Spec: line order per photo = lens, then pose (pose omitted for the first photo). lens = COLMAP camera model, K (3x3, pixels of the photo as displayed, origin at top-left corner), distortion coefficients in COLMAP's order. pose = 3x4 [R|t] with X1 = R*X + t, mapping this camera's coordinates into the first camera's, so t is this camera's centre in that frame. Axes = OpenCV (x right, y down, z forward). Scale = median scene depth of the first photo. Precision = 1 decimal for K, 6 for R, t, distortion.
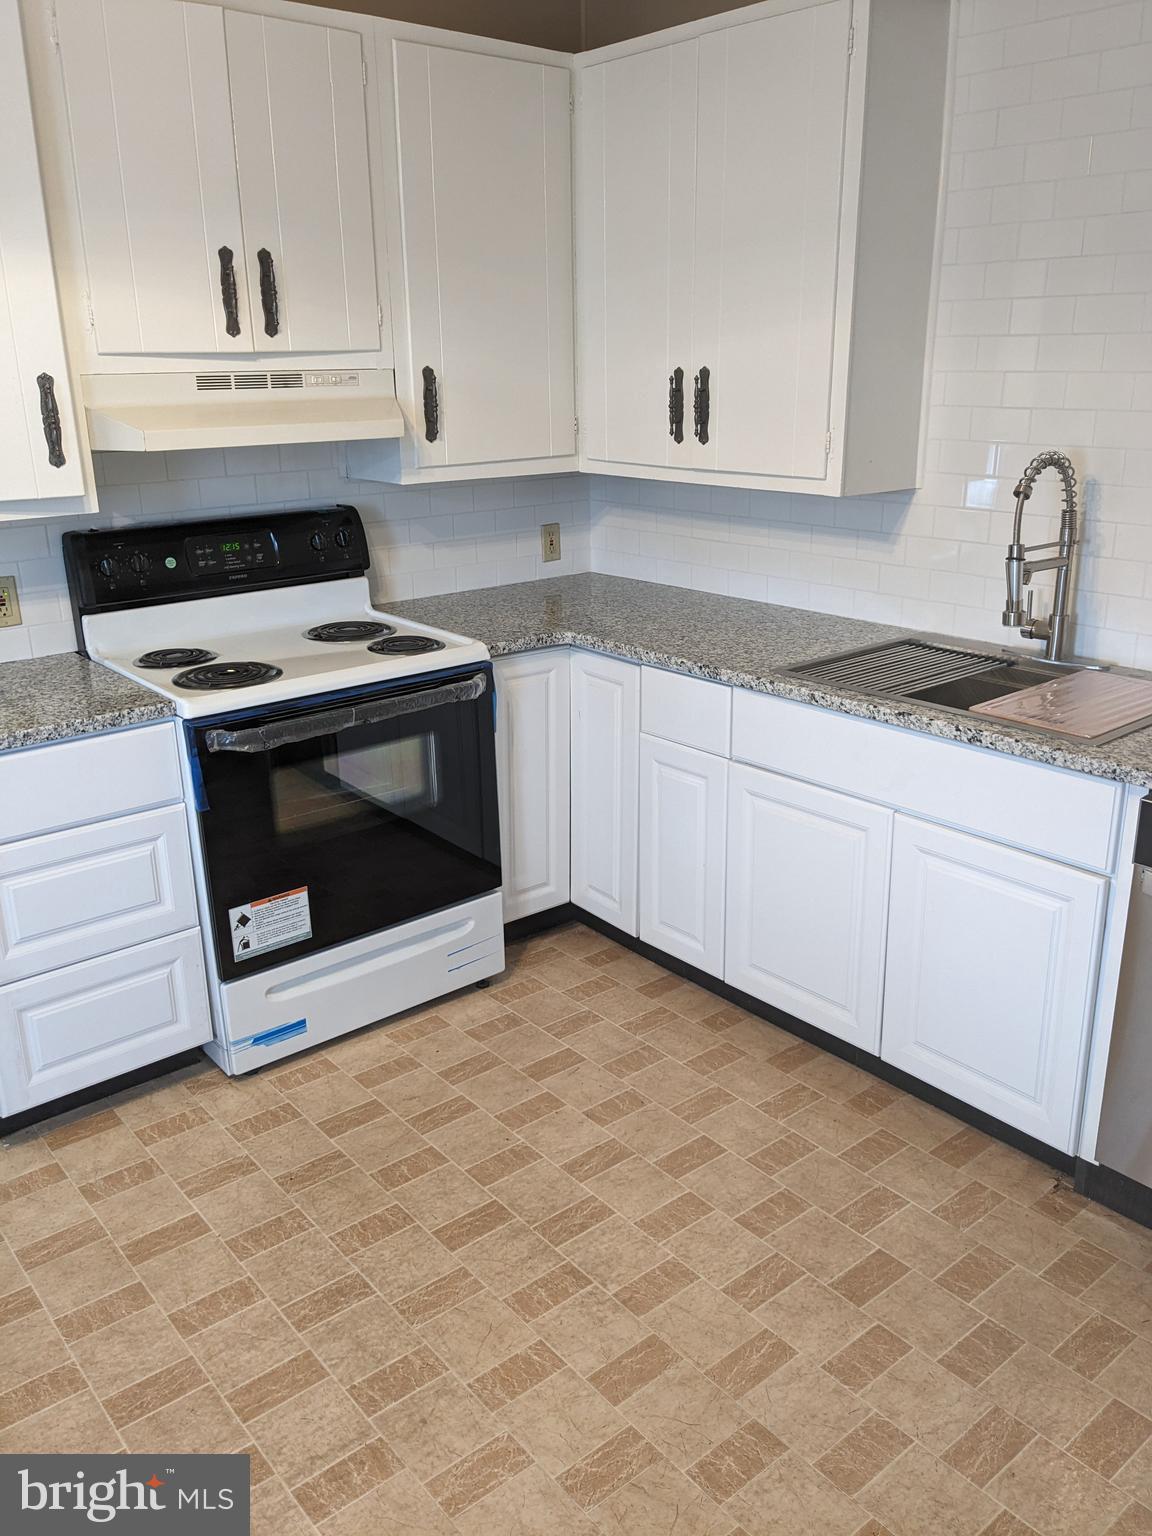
lens RADIAL K [[1215.8, 0, 576.0], [0, 1215.8, 768.0], [0, 0, 1]] dist [0.076443, -0.128032]
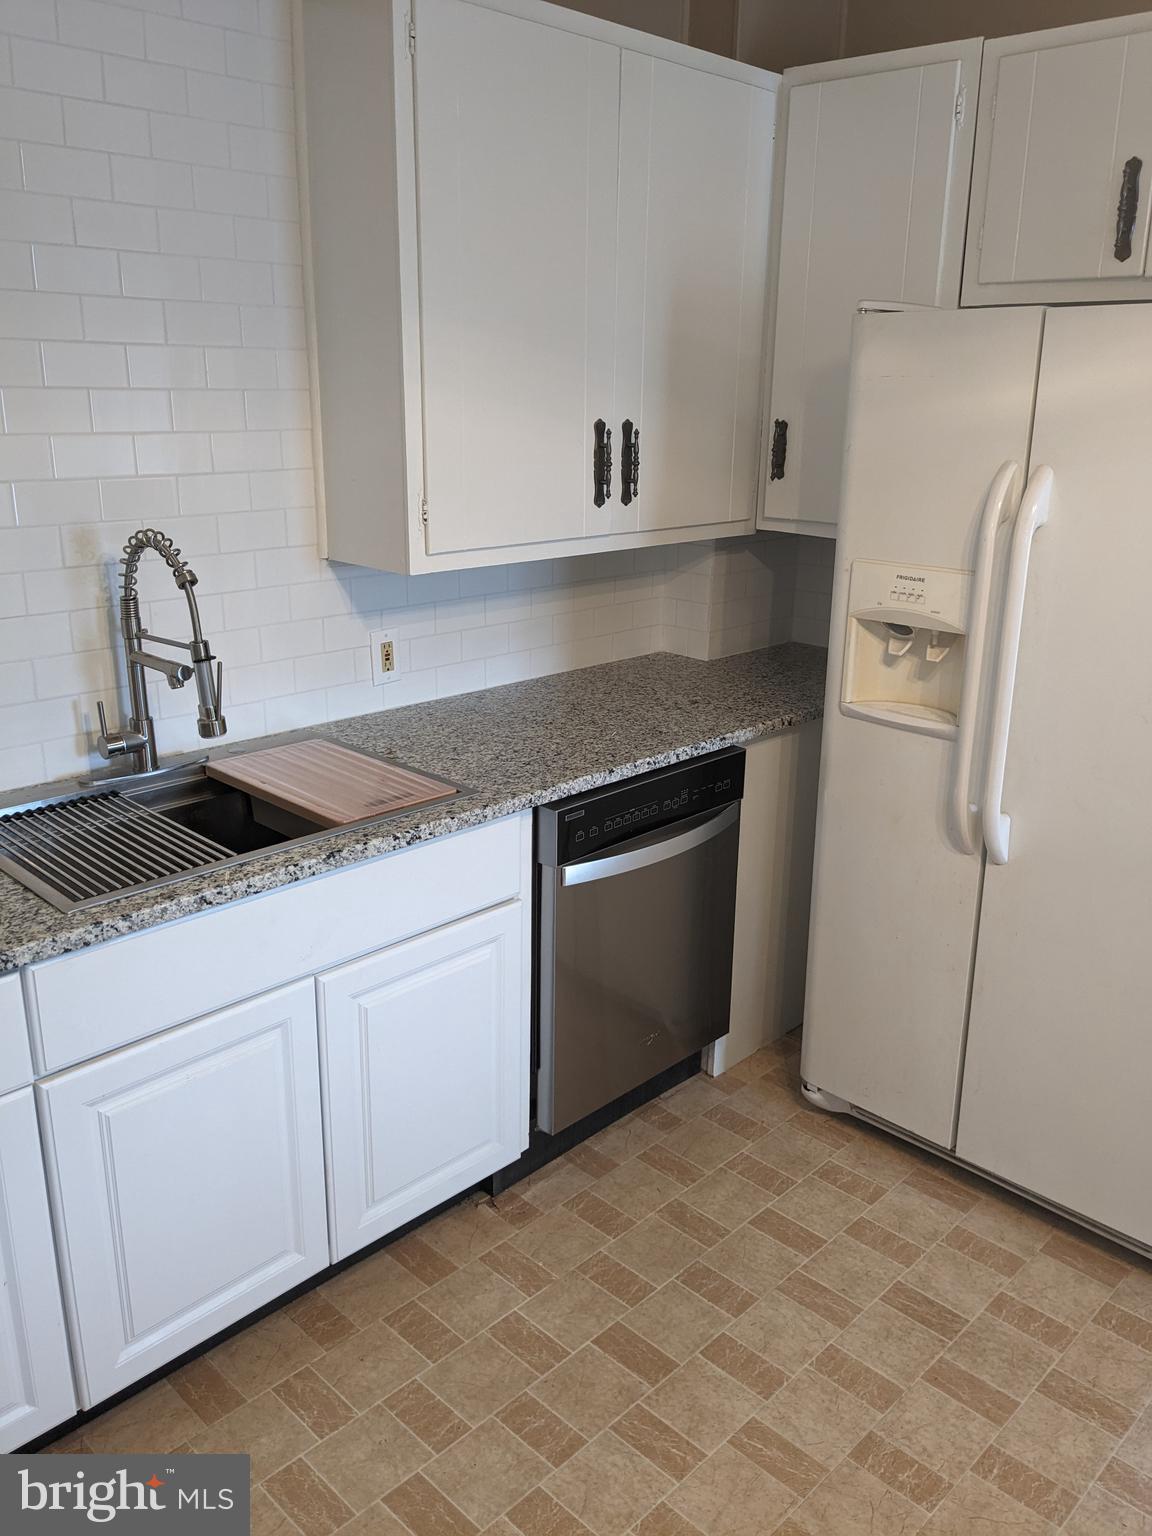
lens RADIAL K [[1219.4, 0, 605.0], [0, 1219.4, 771.6], [0, 0, 1]] dist [0.057683, -0.098543]
pose [[-0.117658, -0.290261, 0.949687, -0.555878], [0.299265, 0.901507, 0.312612, -0.319253], [-0.946888, 0.320990, -0.019204, 0.891482]]
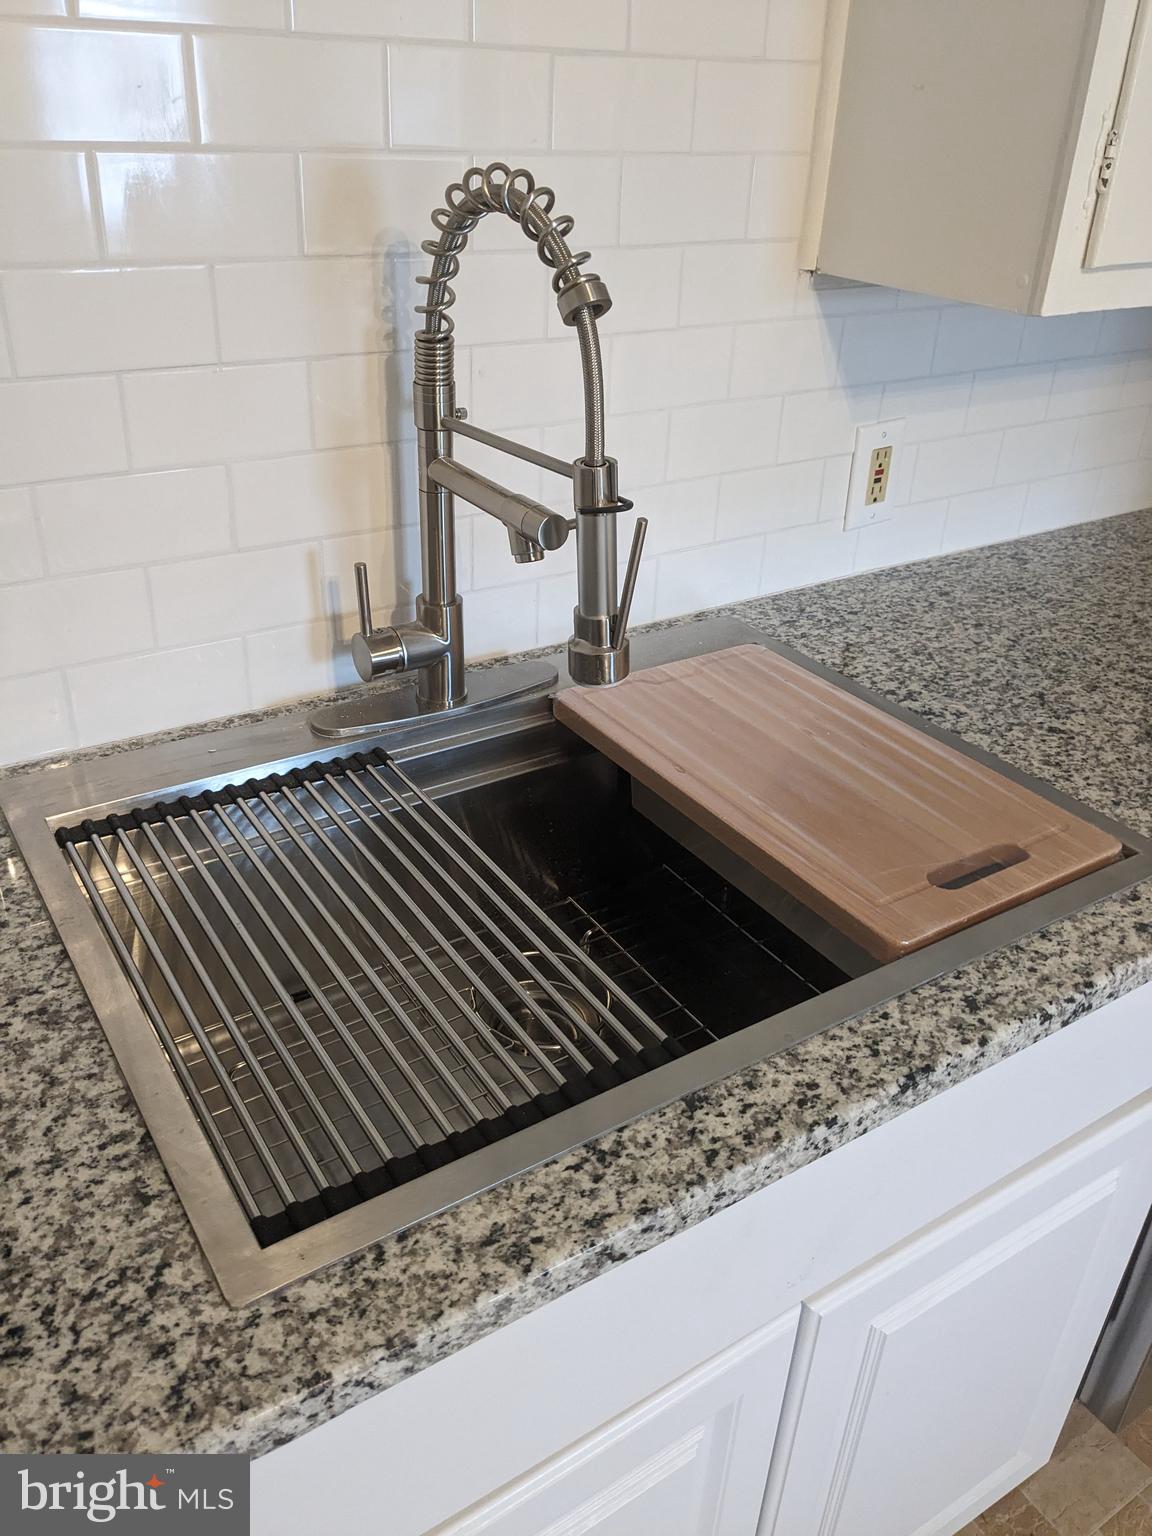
lens RADIAL K [[1220.6, 0, 584.6], [0, 1220.6, 739.7], [0, 0, 1]] dist [0.076558, -0.128797]
pose [[0.105295, -0.452947, 0.885298, 0.024563], [0.274275, 0.868944, 0.411958, -0.291885], [-0.955869, 0.199437, 0.215728, 1.074794]]
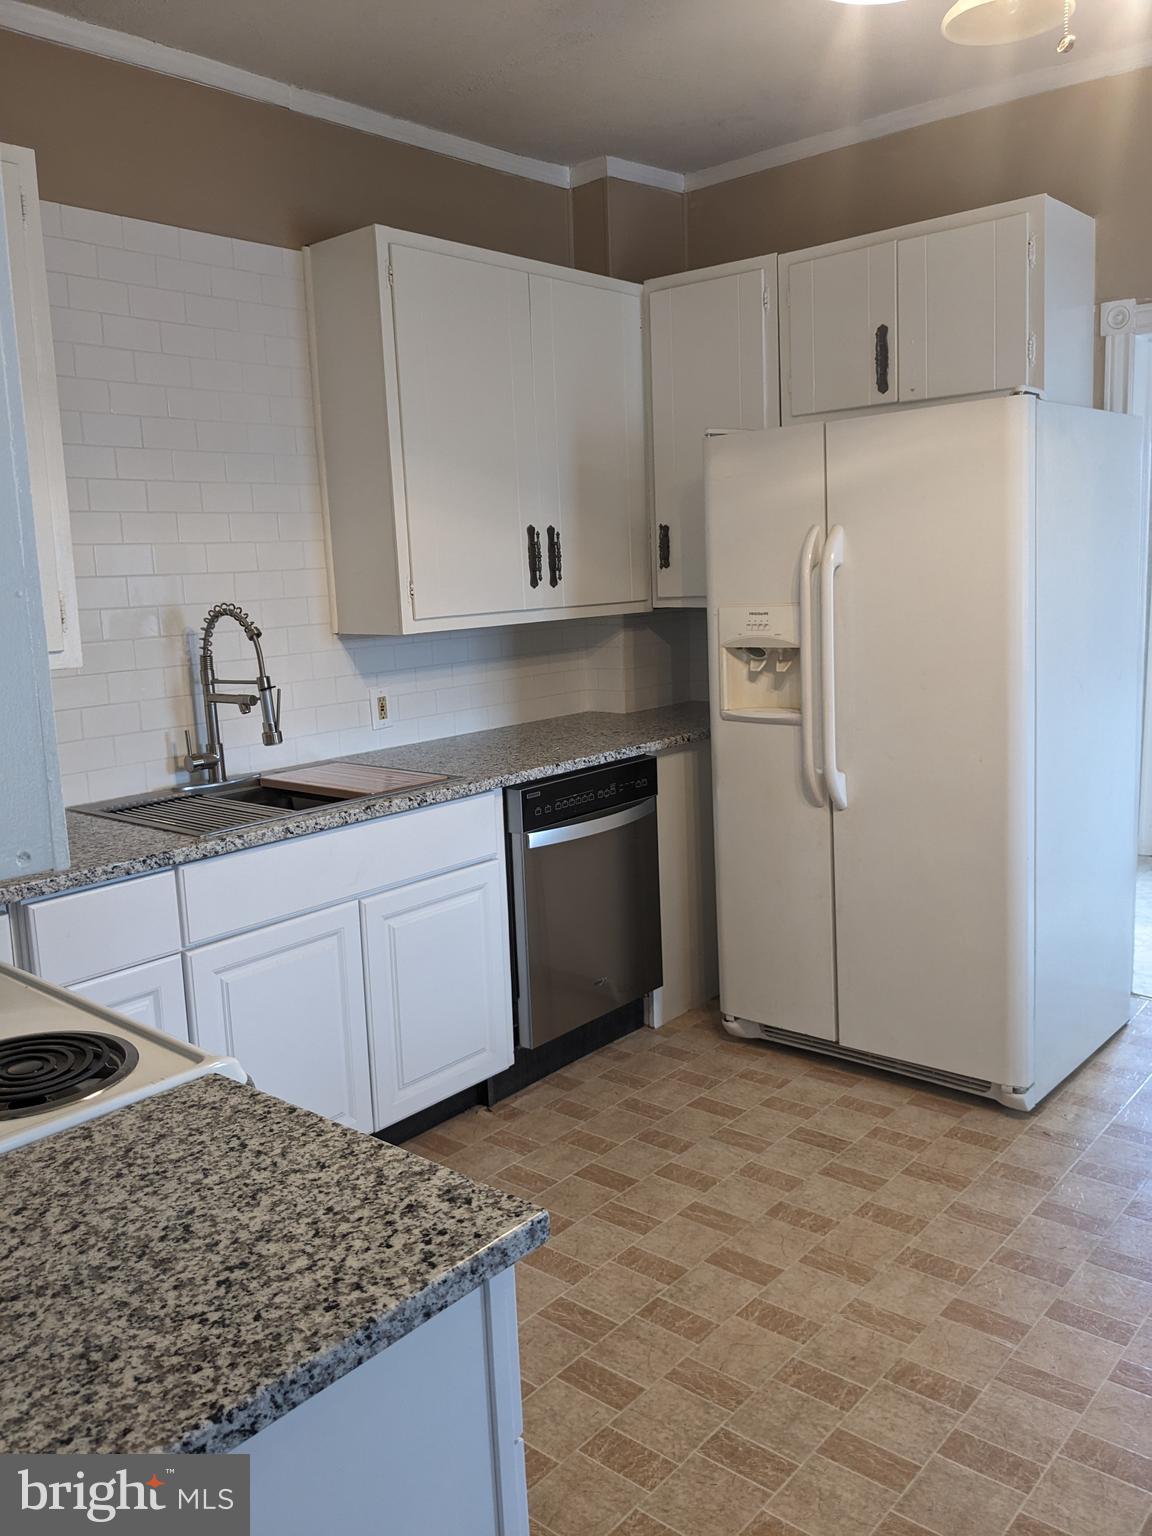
lens RADIAL K [[1229.7, 0, 595.0], [0, 1229.7, 760.3], [0, 0, 1]] dist [0.083625, -0.130675]
pose [[-0.177565, -0.134973, 0.974809, -0.994871], [0.353595, 0.915651, 0.191190, -0.254589], [-0.918391, 0.378636, -0.114862, 0.993388]]
